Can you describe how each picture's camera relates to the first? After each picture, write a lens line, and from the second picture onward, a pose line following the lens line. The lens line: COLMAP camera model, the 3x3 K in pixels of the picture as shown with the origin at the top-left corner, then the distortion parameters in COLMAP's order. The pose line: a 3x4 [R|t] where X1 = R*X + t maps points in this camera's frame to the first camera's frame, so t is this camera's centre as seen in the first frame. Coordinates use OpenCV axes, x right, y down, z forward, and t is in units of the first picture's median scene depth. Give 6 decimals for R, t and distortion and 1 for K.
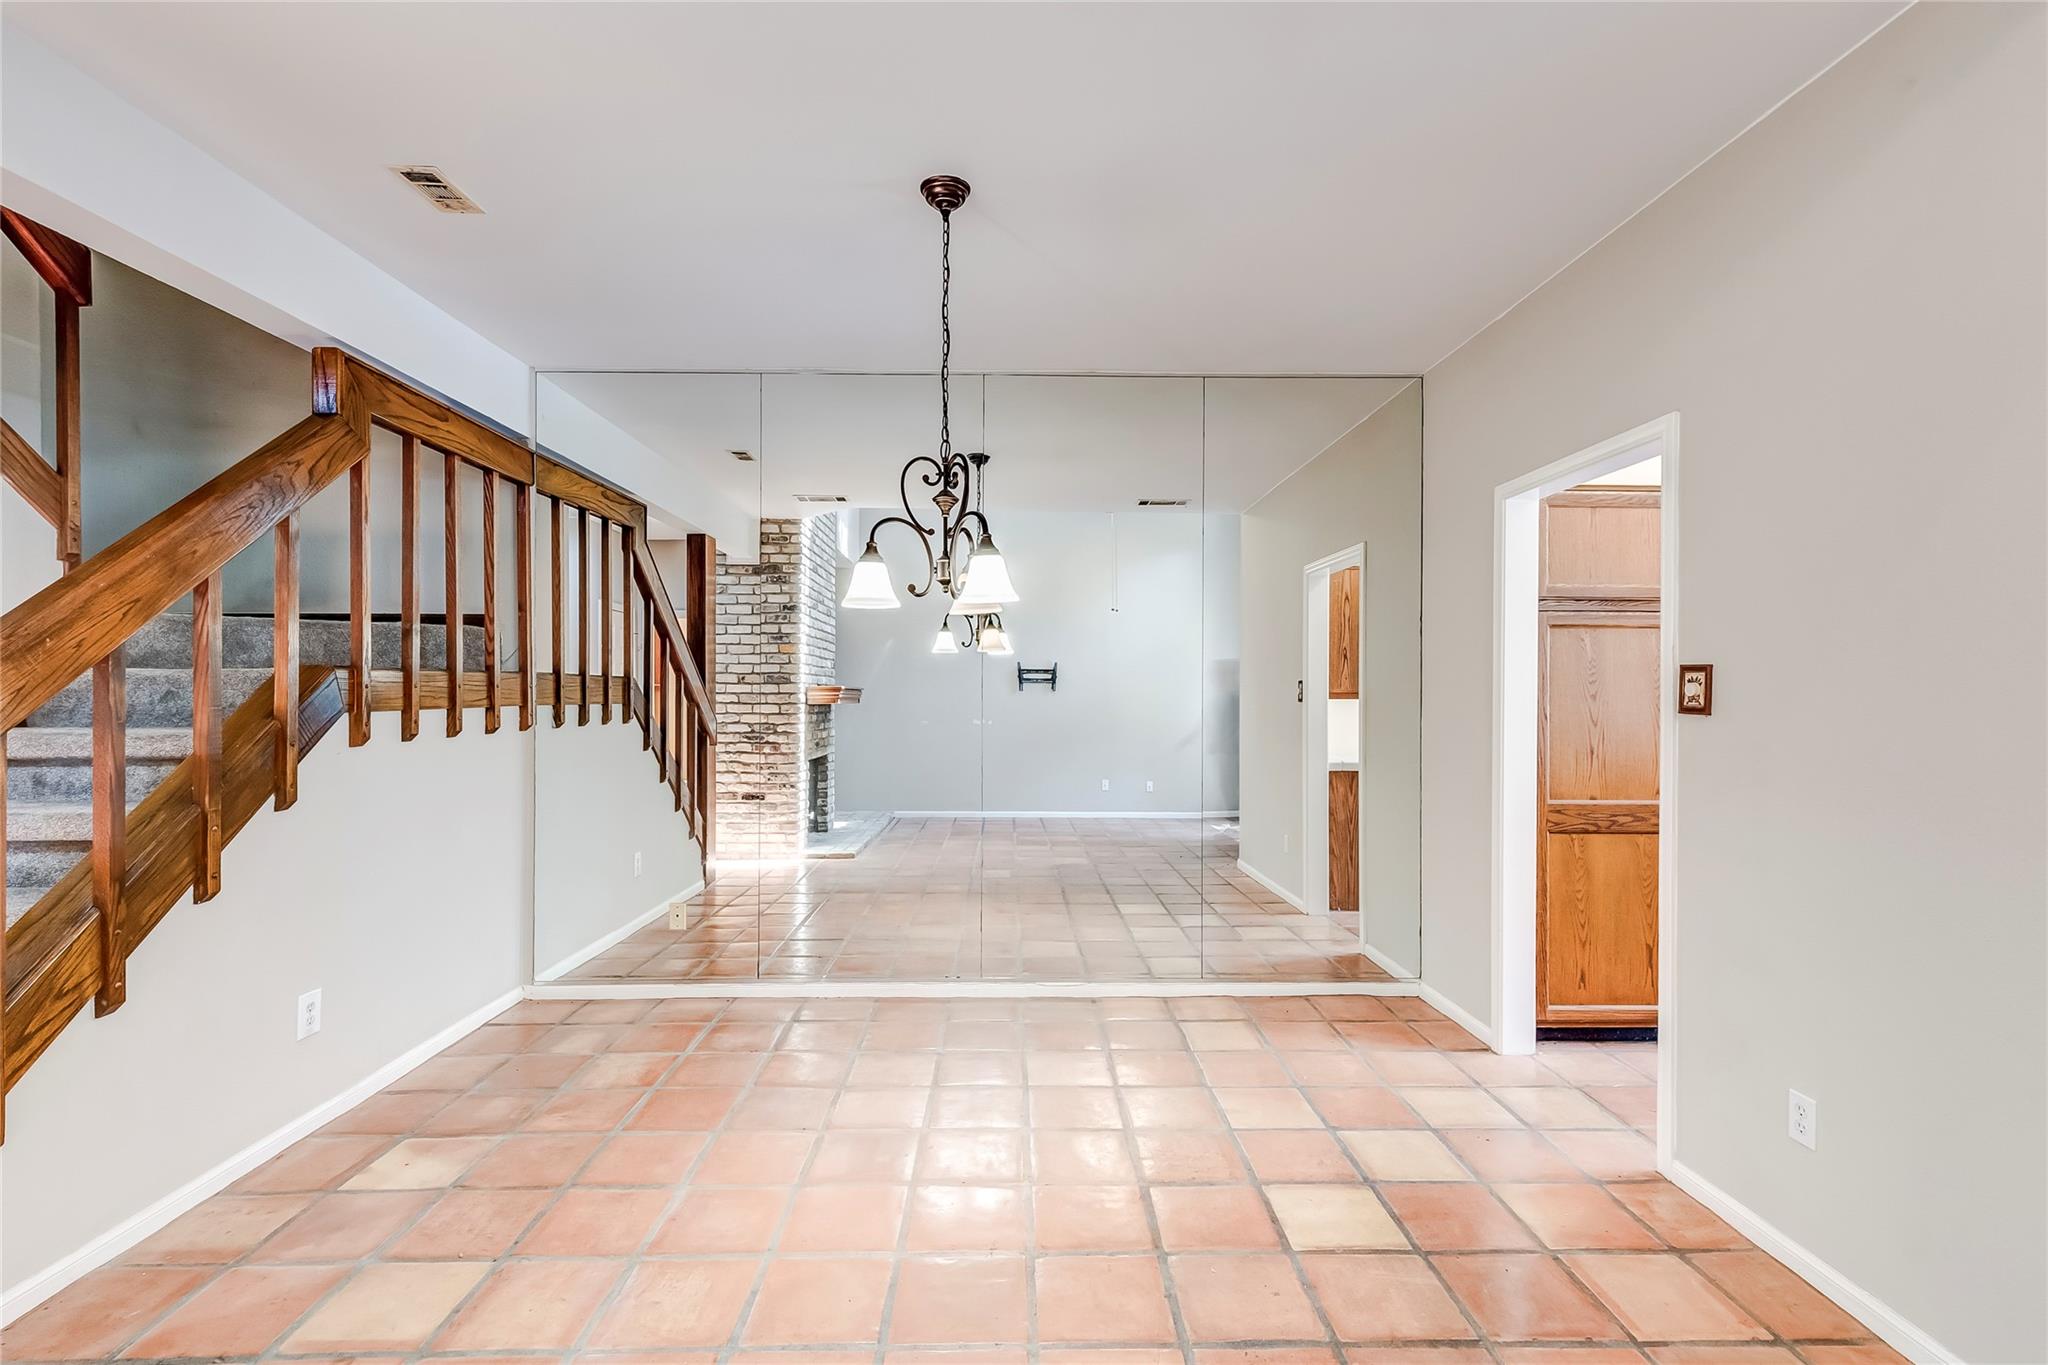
lens RADIAL K [[930.8, 0, 1029.9], [0, 930.8, 690.7], [0, 0, 1]] dist [0.003560, -0.001141]
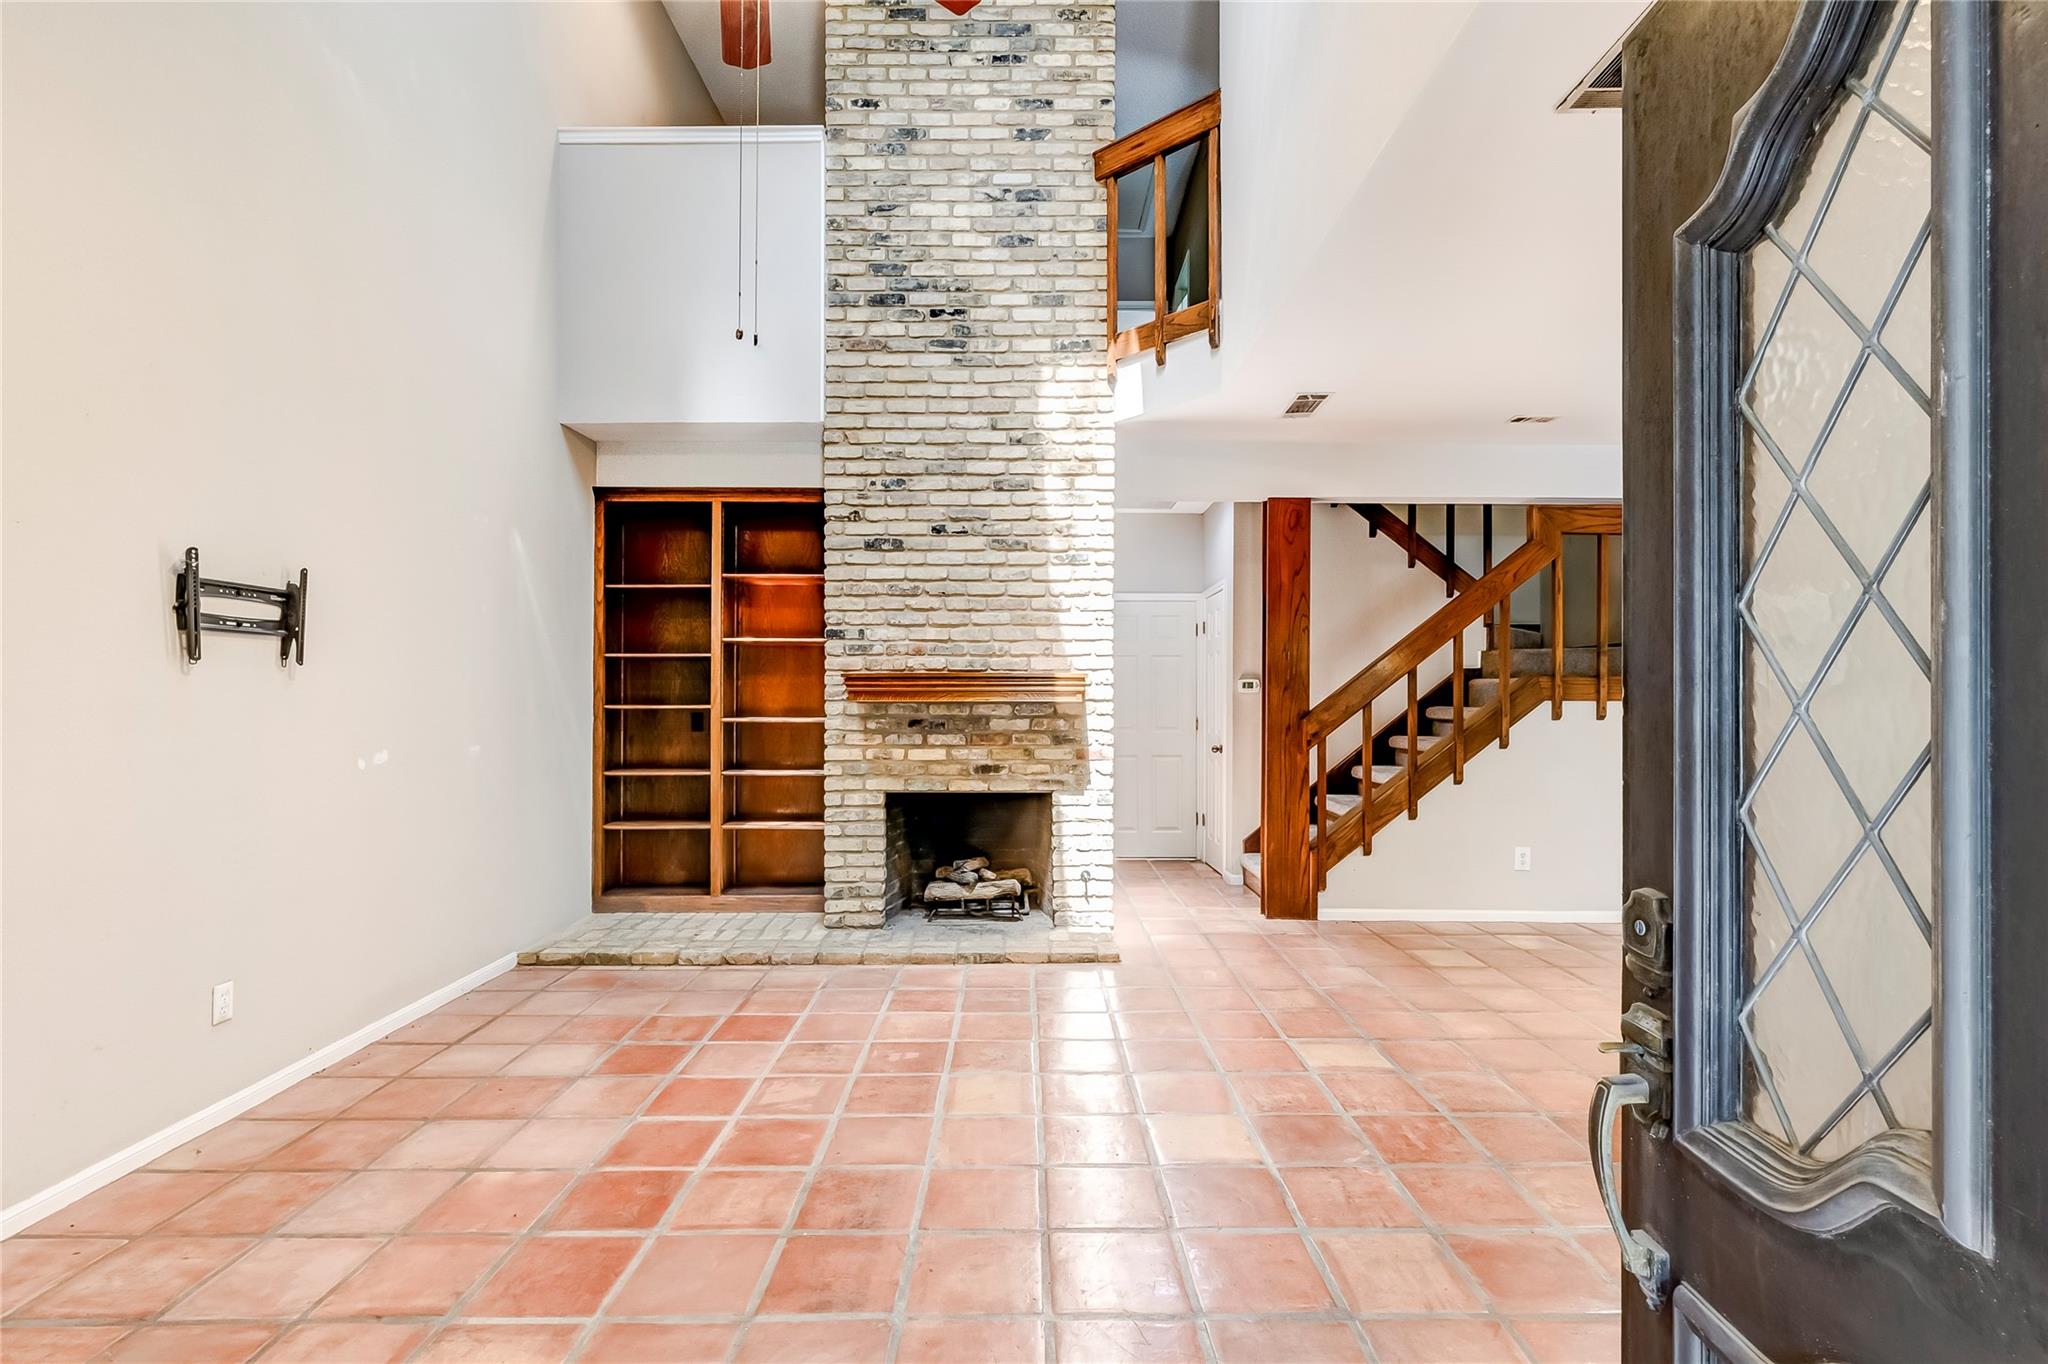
lens RADIAL K [[930.8, 0, 1036.6], [0, 930.8, 684.1], [0, 0, 1]] dist [0.003560, -0.001141]
pose [[-0.006586, -0.012880, -0.999895, 0.898716], [-0.009240, 0.999875, -0.012819, 0.020113], [0.999936, 0.009154, -0.006704, 0.018443]]
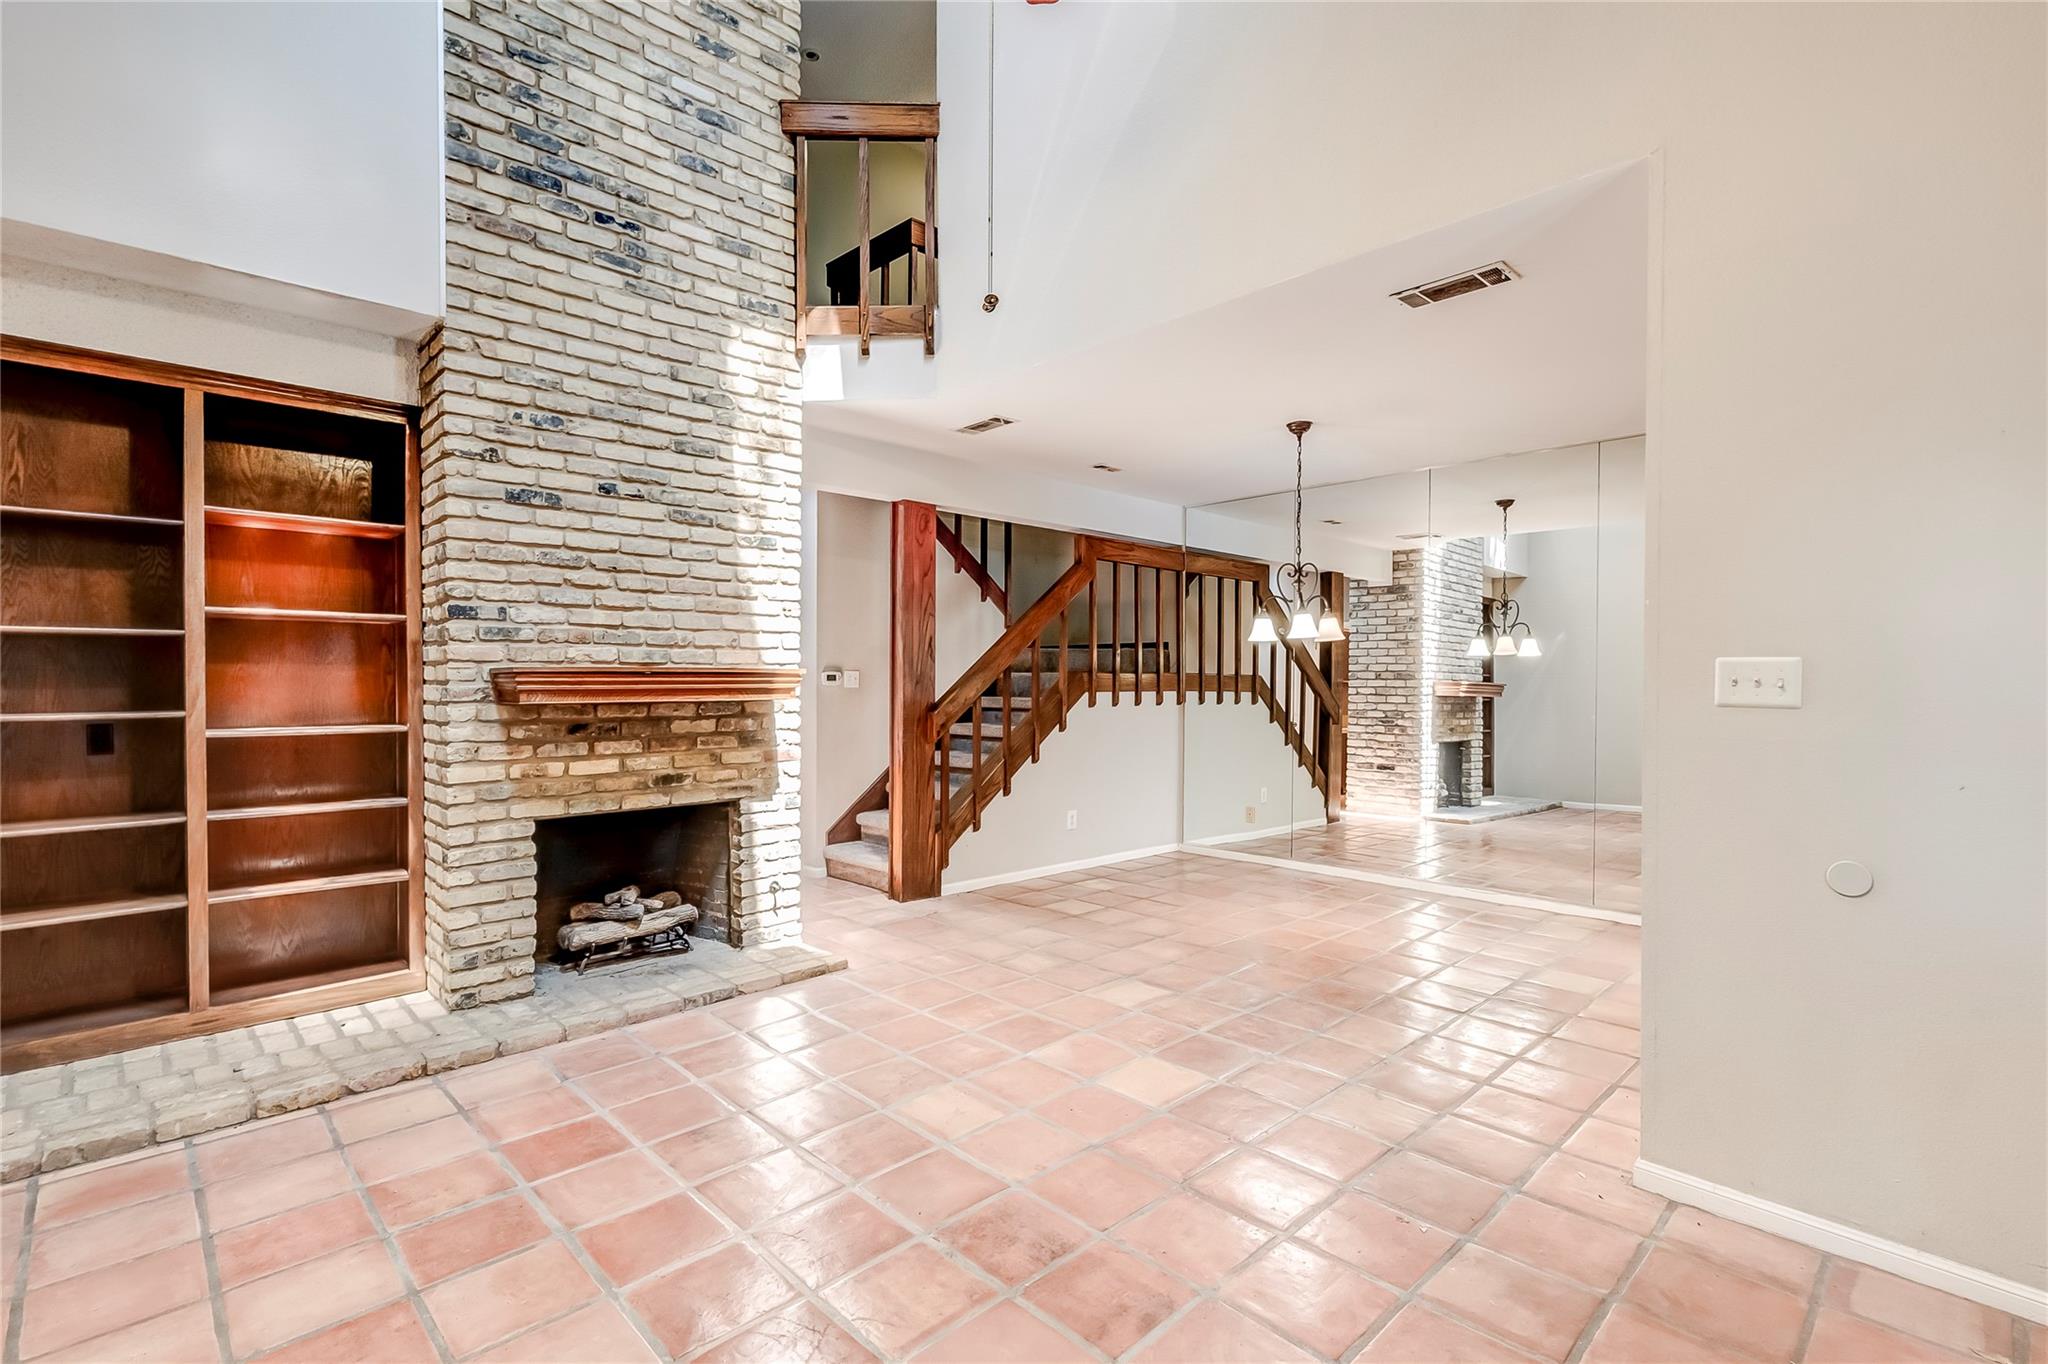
lens RADIAL K [[930.8, 0, 1033.6], [0, 930.8, 688.5], [0, 0, 1]] dist [0.003560, -0.001141]
pose [[0.684591, 0.004537, -0.728914, 0.688614], [-0.004520, 0.999988, 0.001979, 0.009795], [0.728914, 0.001940, 0.684603, -0.534706]]
